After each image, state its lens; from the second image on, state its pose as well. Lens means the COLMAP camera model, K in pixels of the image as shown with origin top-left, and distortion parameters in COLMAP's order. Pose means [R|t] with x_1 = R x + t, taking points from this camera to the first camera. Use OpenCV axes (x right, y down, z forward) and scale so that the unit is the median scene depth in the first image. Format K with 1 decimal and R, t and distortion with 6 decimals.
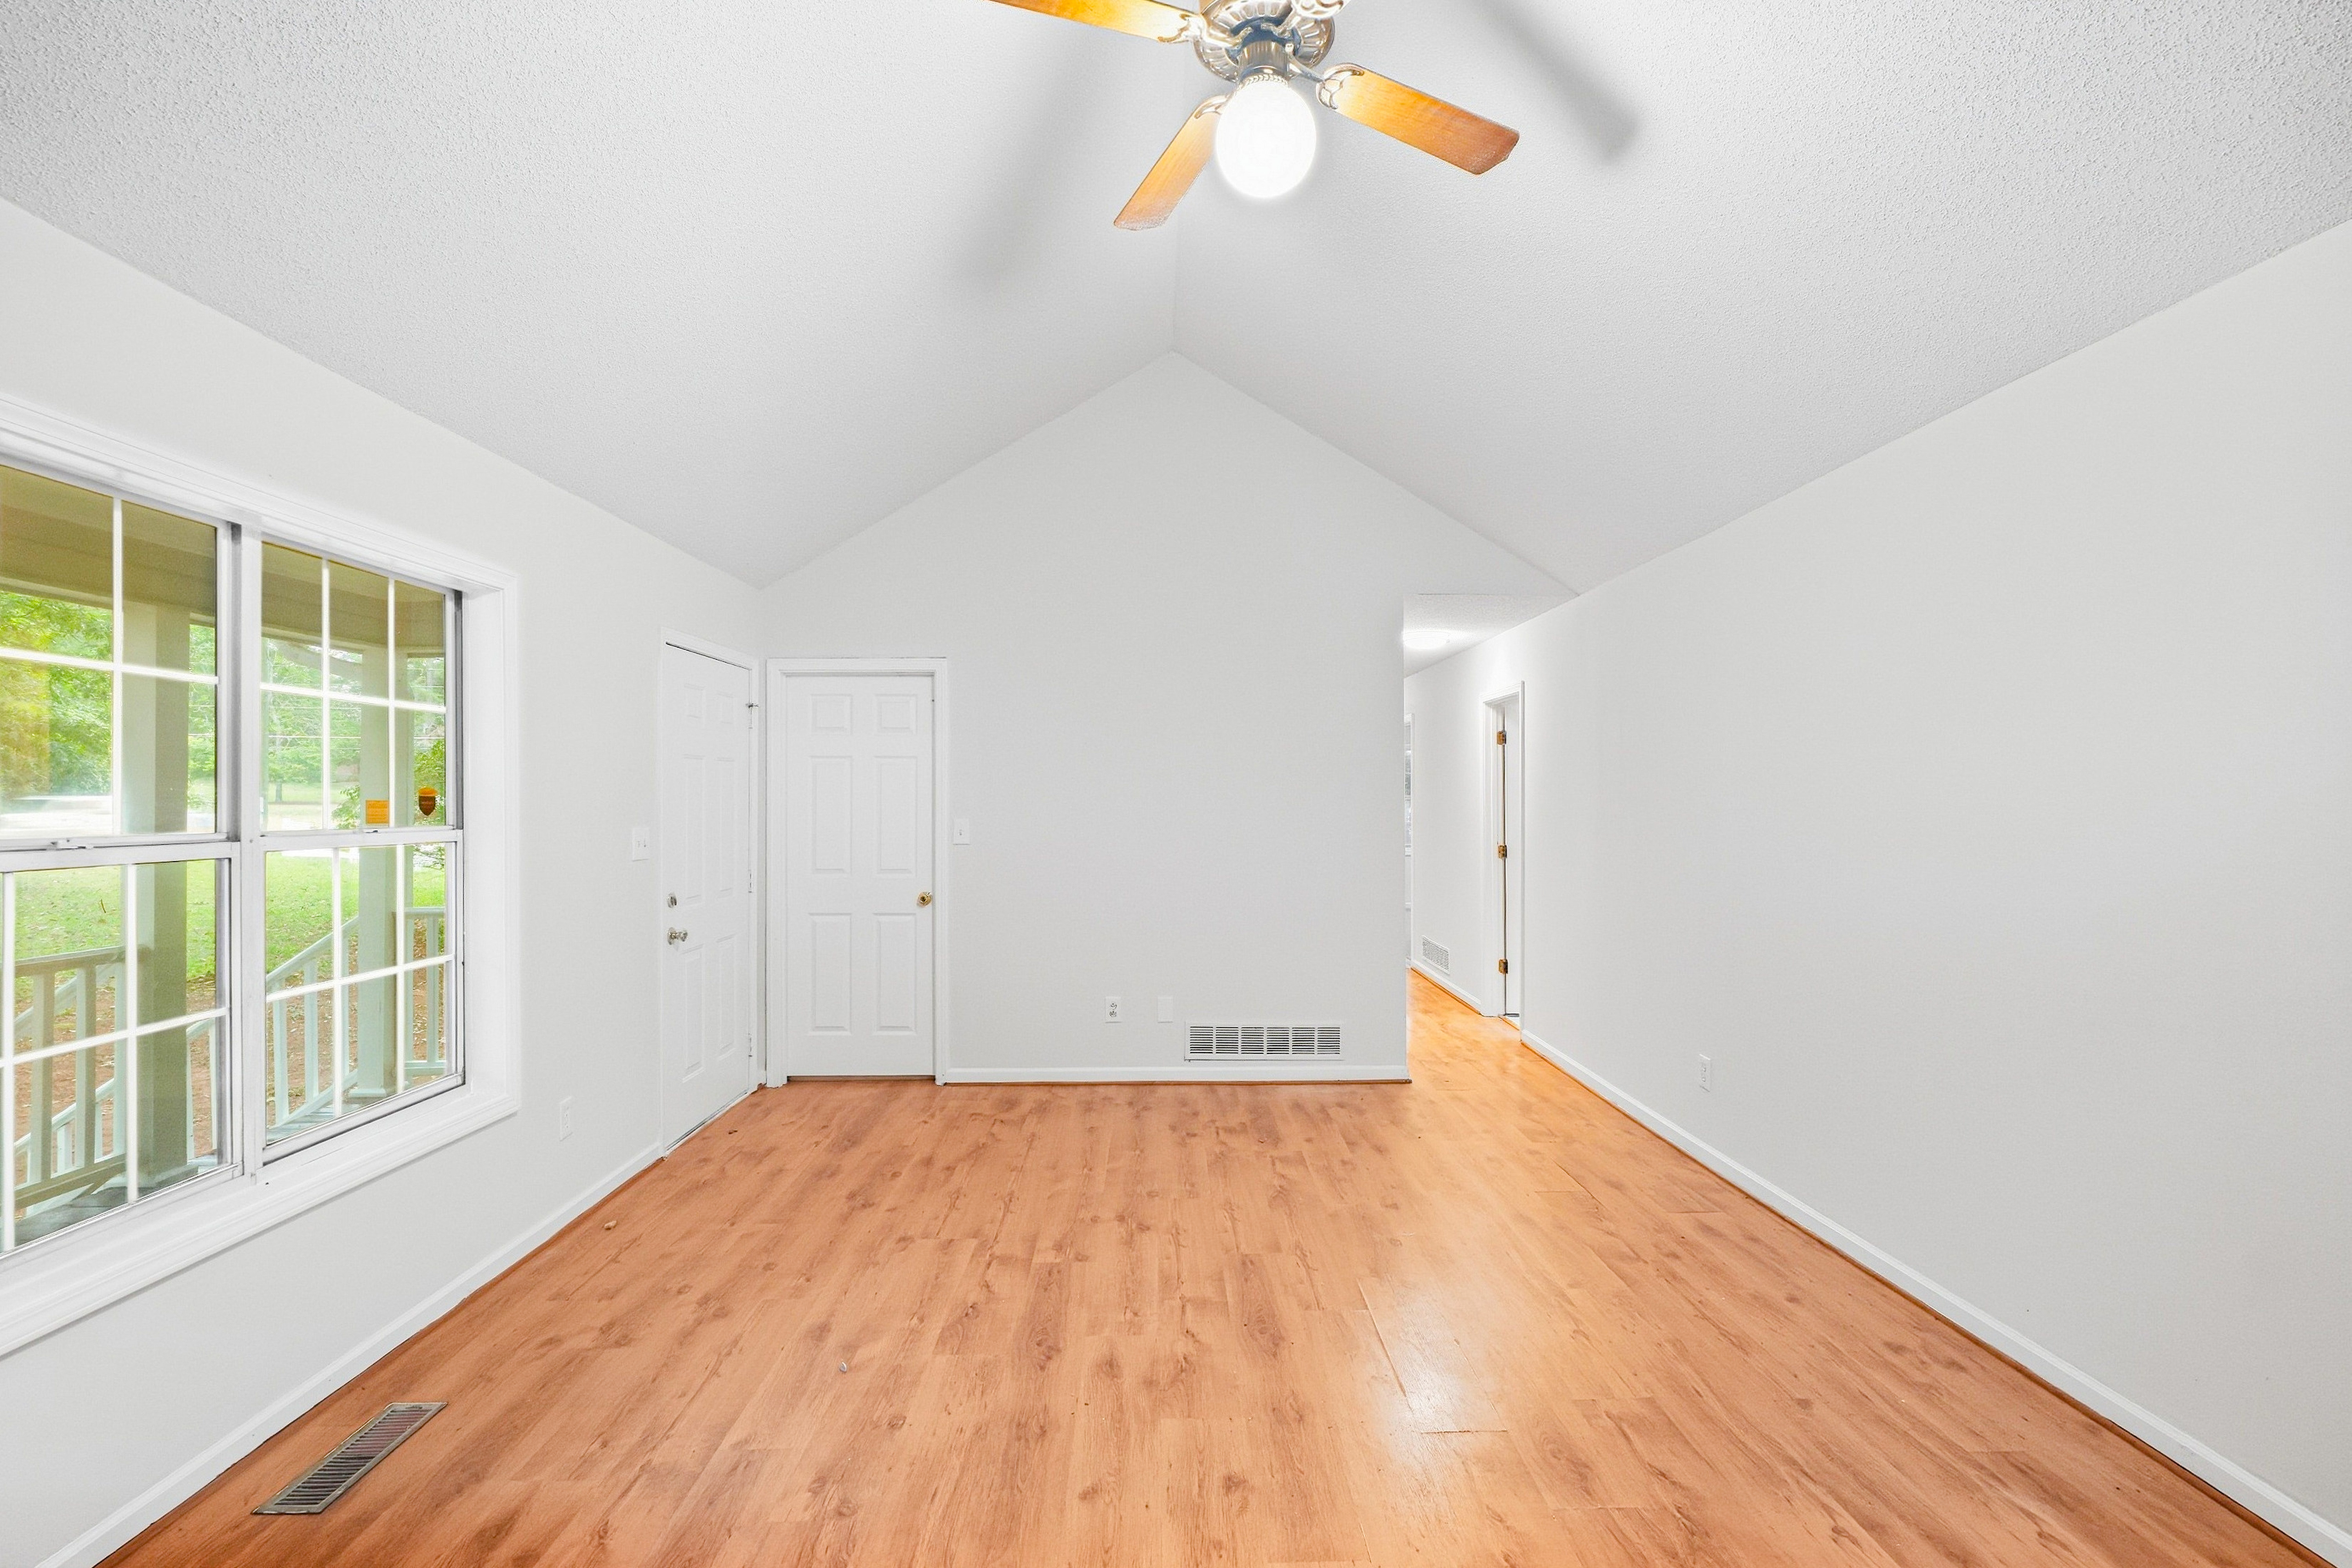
lens RADIAL K [[1089.5, 0, 1176.0], [0, 1089.5, 784.0], [0, 0, 1]] dist [-0.001195, -0.000084]
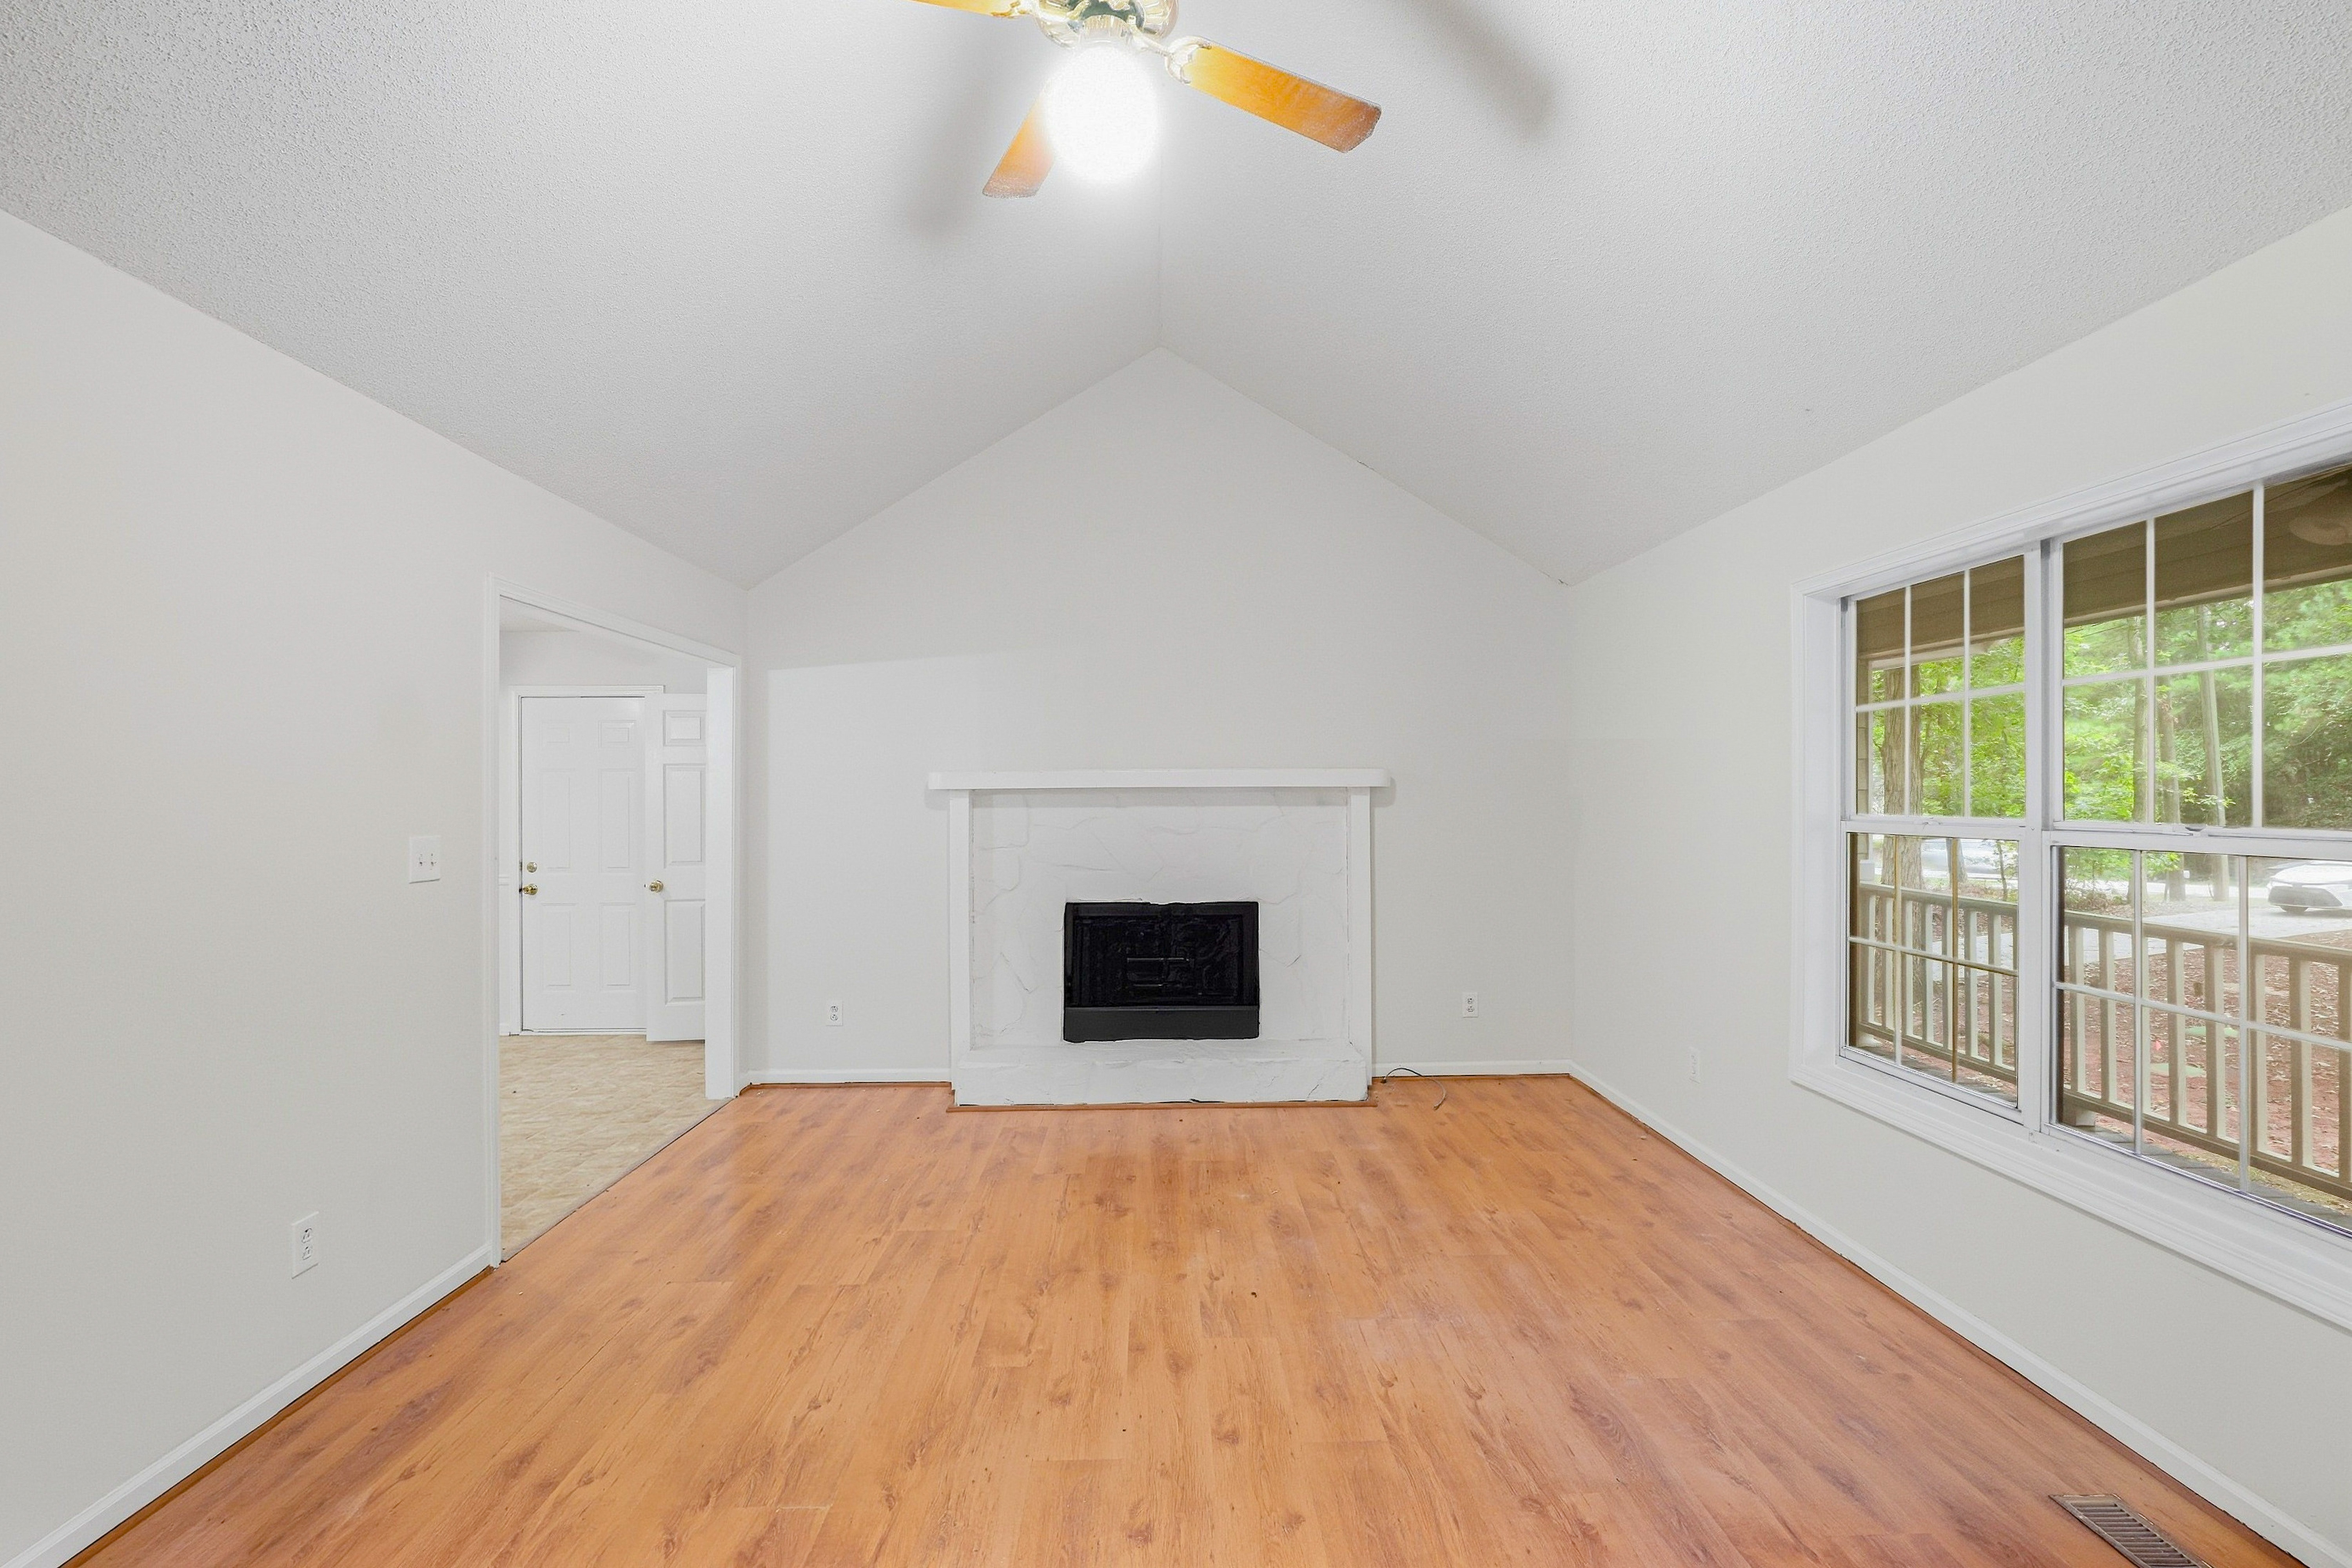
lens RADIAL K [[1089.5, 0, 1176.0], [0, 1089.5, 784.0], [0, 0, 1]] dist [-0.001195, -0.000084]
pose [[-0.999912, 0.011204, 0.007036, 0.010627], [0.011061, 0.999737, -0.020073, 0.024827], [-0.007259, -0.019993, -0.999774, 2.012950]]
